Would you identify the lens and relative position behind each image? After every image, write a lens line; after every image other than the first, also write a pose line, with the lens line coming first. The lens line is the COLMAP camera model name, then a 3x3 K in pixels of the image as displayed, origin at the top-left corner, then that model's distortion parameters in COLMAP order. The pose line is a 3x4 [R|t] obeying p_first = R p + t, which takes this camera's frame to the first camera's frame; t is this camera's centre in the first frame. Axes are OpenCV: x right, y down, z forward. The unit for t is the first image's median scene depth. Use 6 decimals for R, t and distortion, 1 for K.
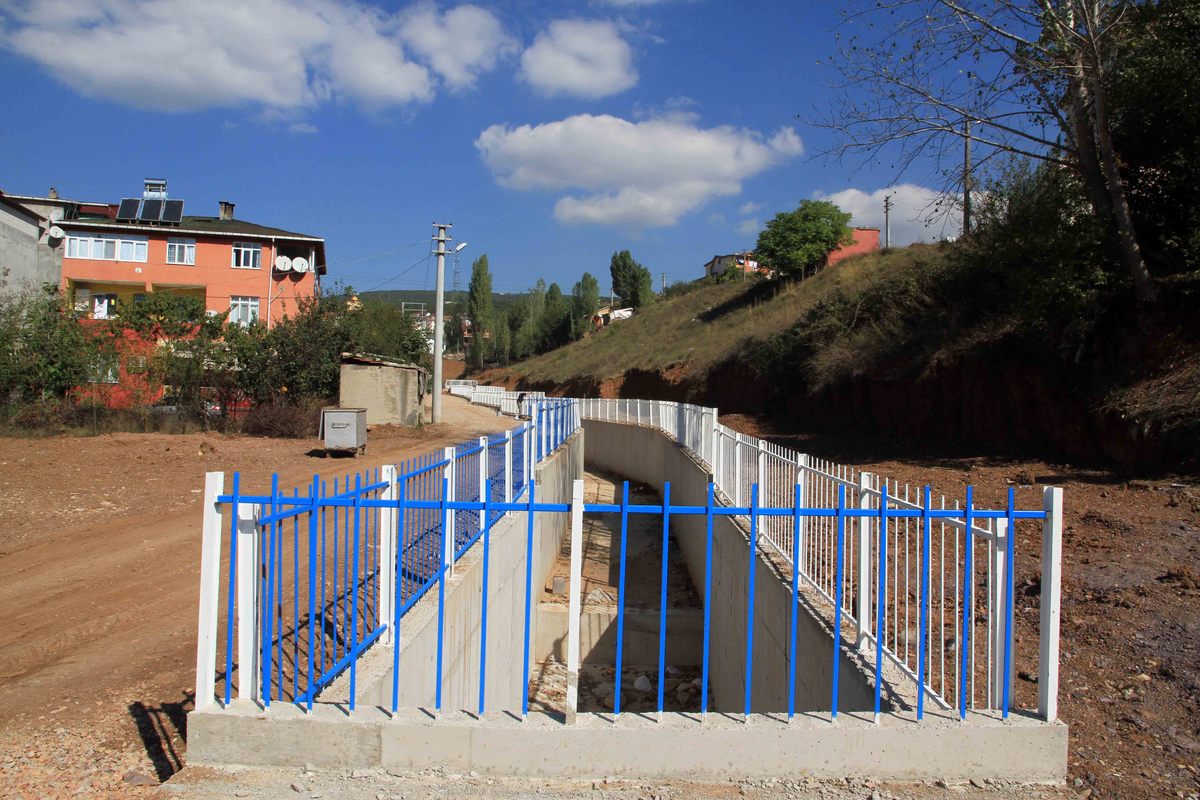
lens RADIAL K [[830.0, 0, 602.6], [0, 830.0, 378.9], [0, 0, 1]] dist [-0.115563, 0.087383]
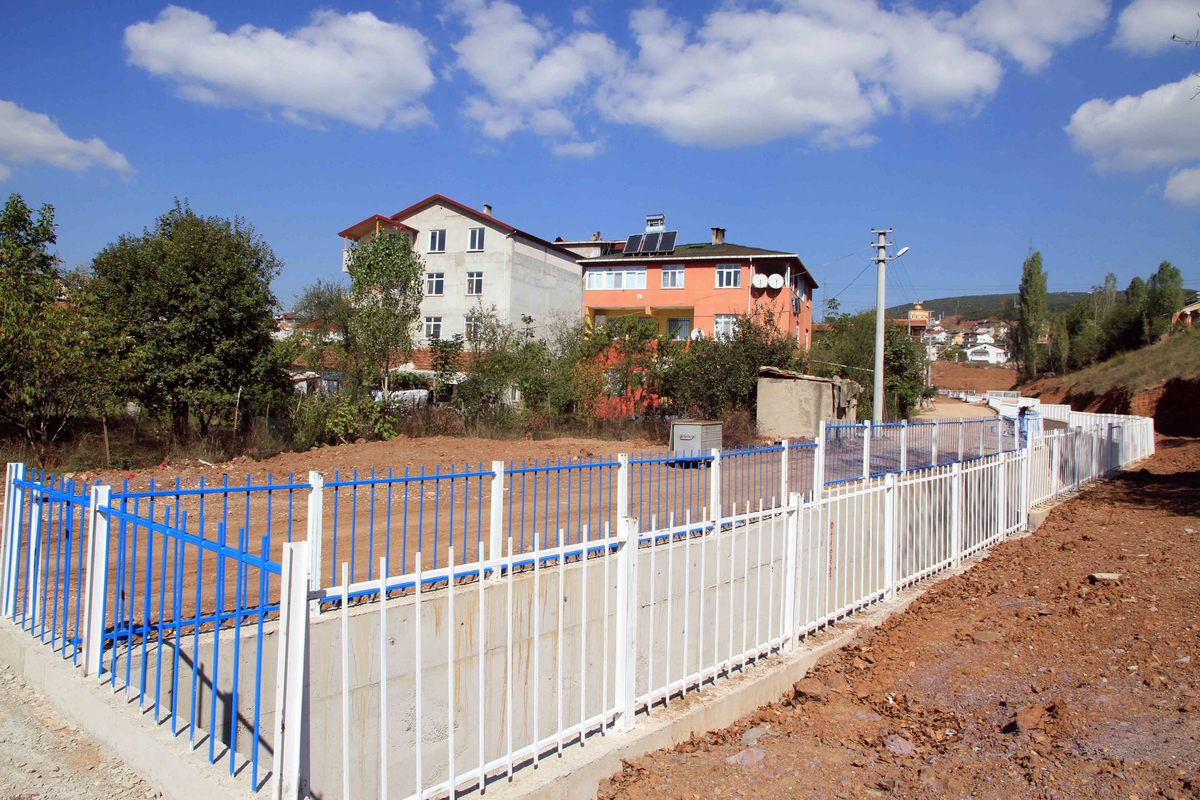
lens RADIAL K [[830.0, 0, 602.6], [0, 830.0, 378.9], [0, 0, 1]] dist [-0.115563, 0.087383]
pose [[0.779860, -0.008875, -0.625891, 0.106313], [0.001056, 0.999917, -0.012862, -0.001889], [0.625953, 0.009370, 0.779805, 0.042021]]
